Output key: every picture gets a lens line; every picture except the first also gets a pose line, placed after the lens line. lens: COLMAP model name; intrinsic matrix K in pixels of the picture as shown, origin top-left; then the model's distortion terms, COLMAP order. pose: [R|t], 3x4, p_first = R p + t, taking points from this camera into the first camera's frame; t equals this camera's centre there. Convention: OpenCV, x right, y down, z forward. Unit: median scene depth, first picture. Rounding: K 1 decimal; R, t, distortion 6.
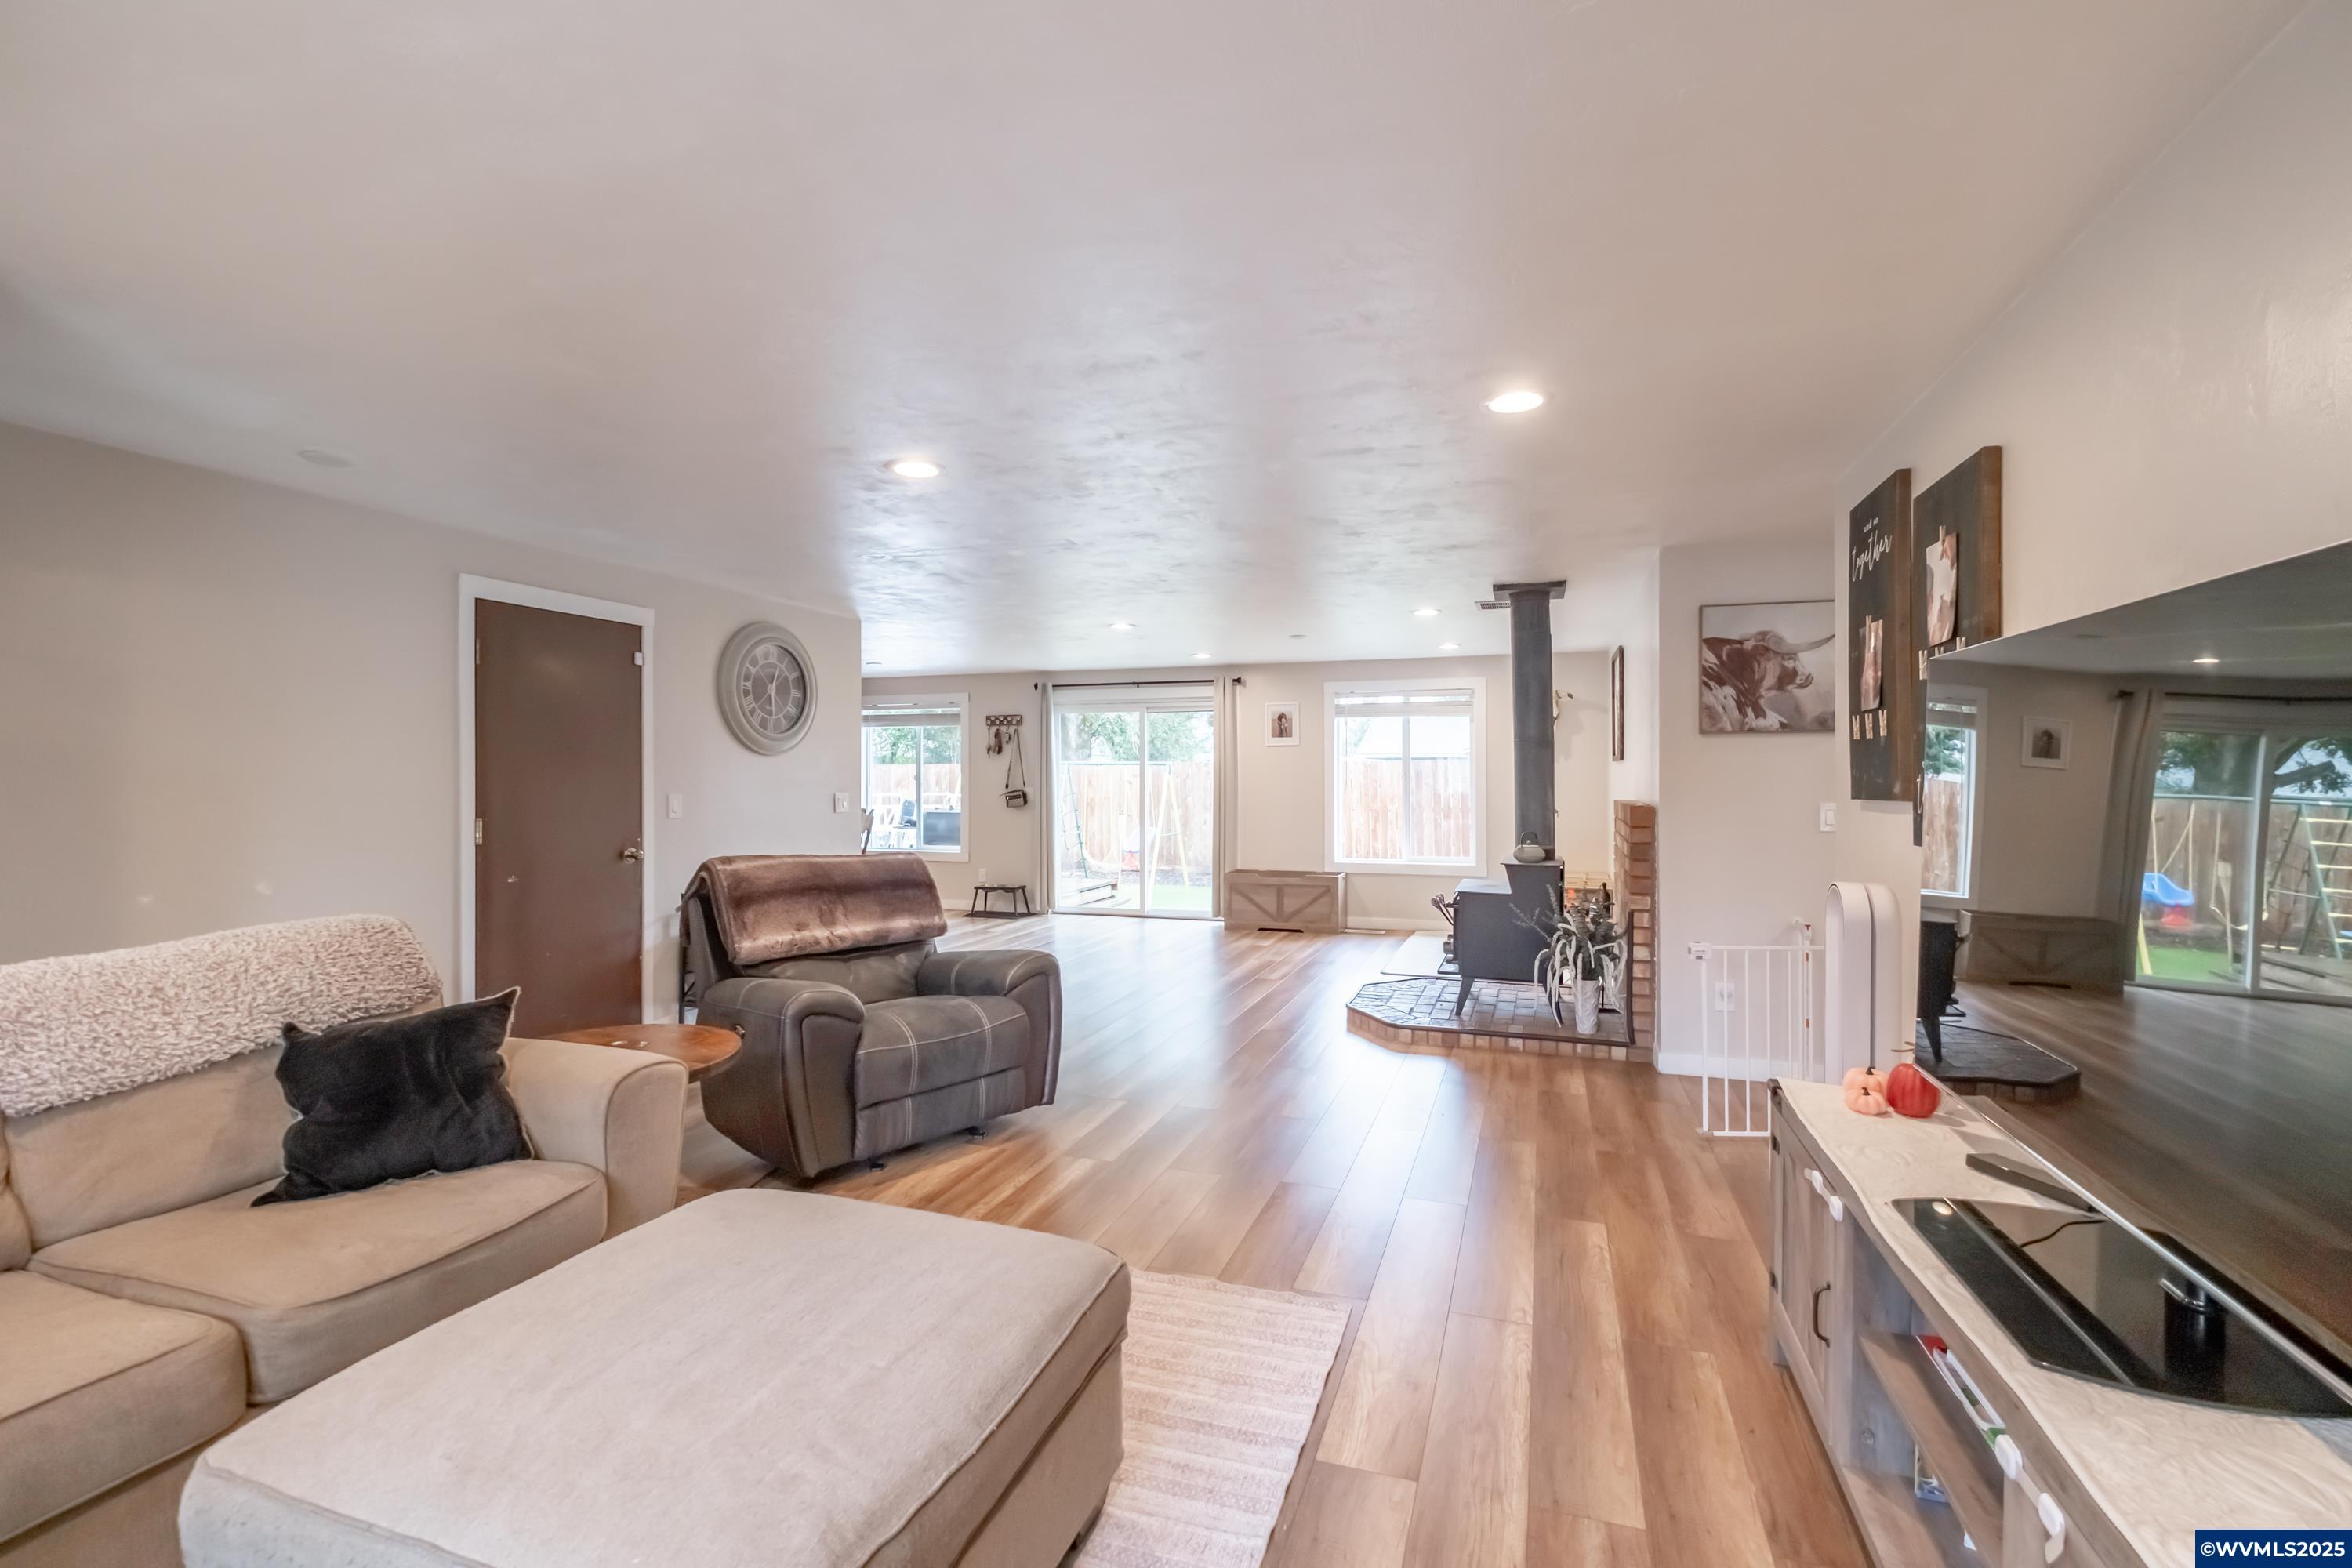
lens RADIAL K [[1028.9, 0, 1190.8], [0, 1028.9, 782.5], [0, 0, 1]] dist [0.001606, -0.004696]
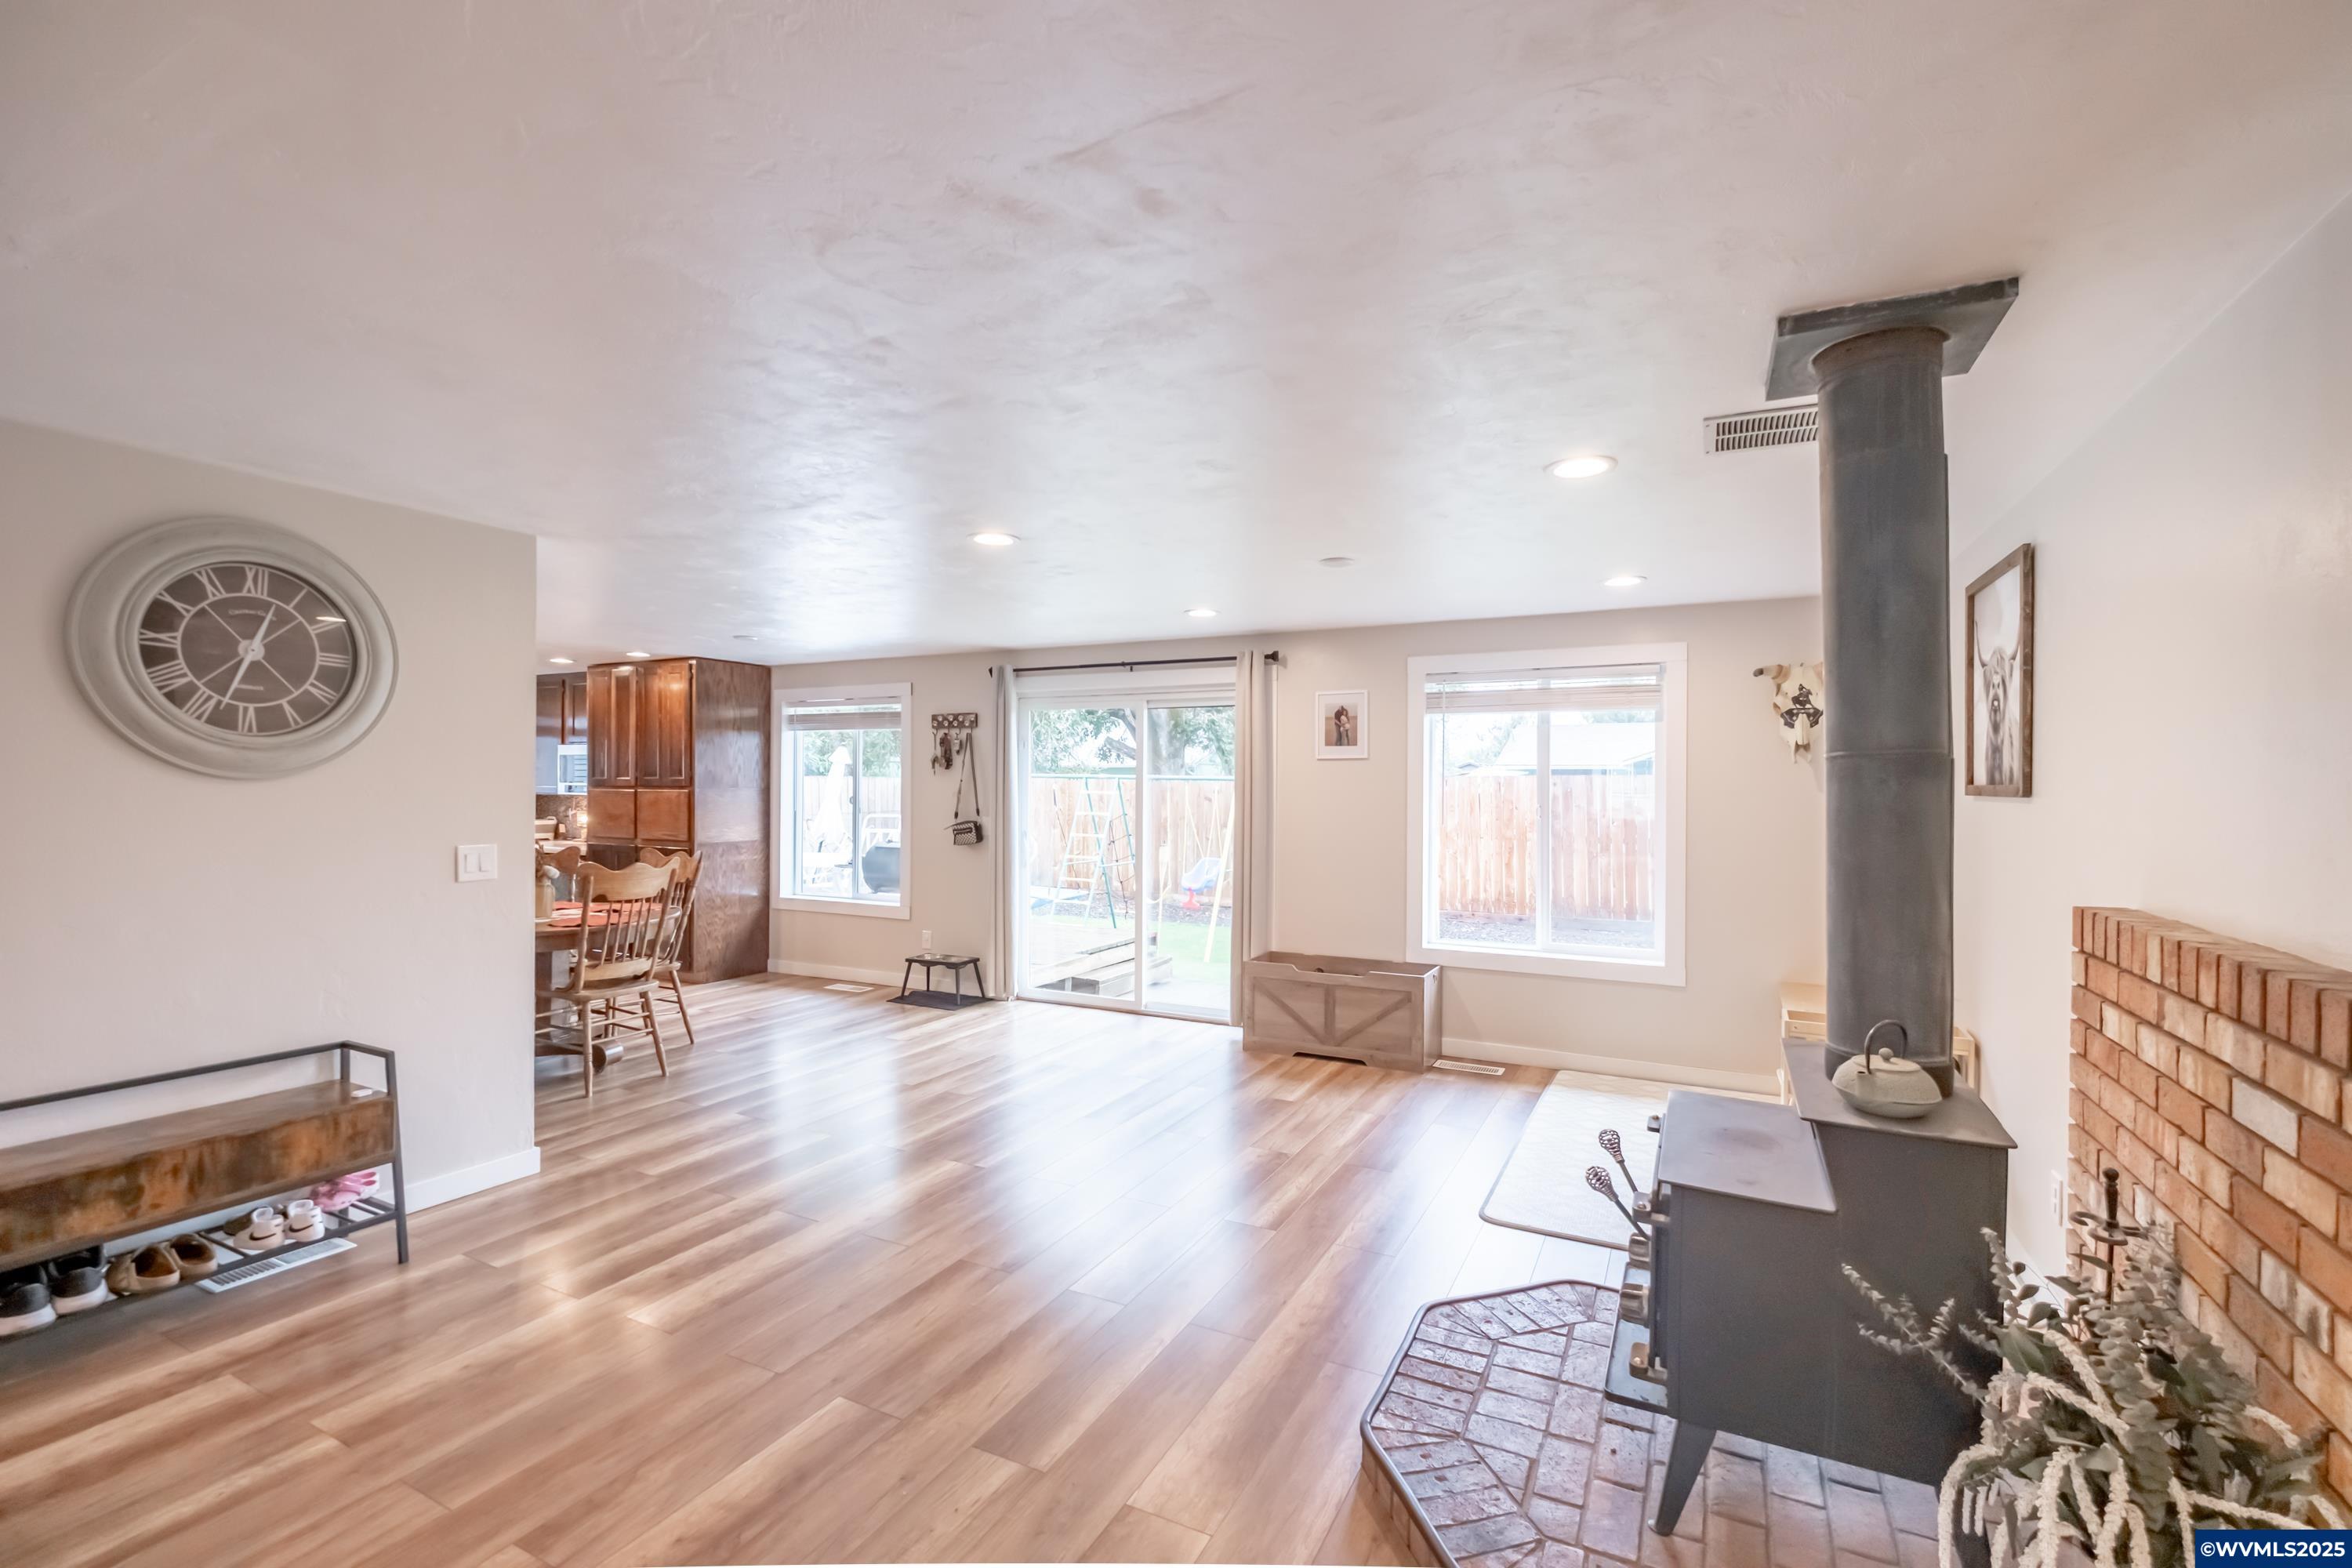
lens RADIAL K [[1028.9, 0, 1190.0], [0, 1028.9, 791.9], [0, 0, 1]] dist [0.001606, -0.004696]
pose [[0.990789, 0.008044, -0.135177, 0.076129], [-0.007860, 0.999967, 0.001893, -0.014800], [0.135188, -0.000813, 0.990820, 0.332240]]
